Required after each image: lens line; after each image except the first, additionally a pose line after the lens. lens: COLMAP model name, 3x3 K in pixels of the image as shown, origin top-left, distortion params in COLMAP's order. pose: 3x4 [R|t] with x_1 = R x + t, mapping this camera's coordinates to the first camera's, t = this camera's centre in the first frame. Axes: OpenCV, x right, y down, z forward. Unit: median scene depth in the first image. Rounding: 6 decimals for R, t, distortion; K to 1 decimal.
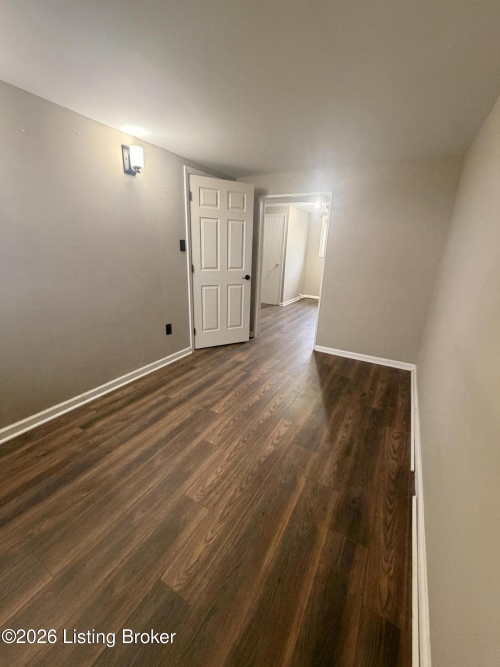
lens RADIAL K [[267.3, 0, 252.2], [0, 267.3, 333.7], [0, 0, 1]] dist [0.001787, 0.000095]
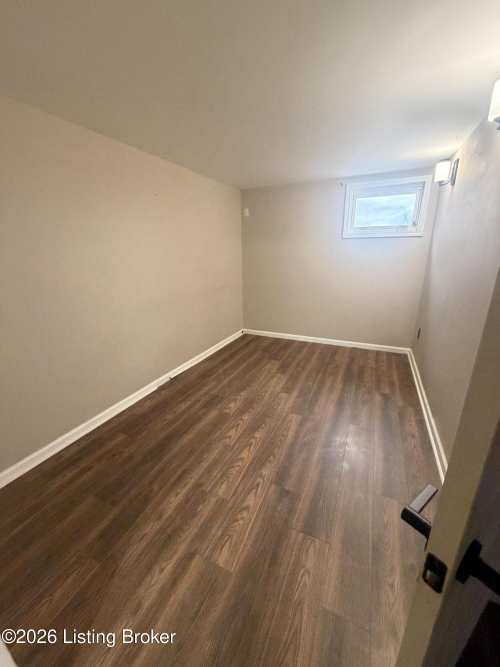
lens RADIAL K [[267.3, 0, 254.8], [0, 267.3, 333.6], [0, 0, 1]] dist [0.001787, 0.000095]
pose [[-0.994959, 0.013670, -0.099351, 0.134567], [-0.046869, 0.812435, 0.581164, -0.641572], [0.088660, 0.582891, -0.807699, 1.881778]]
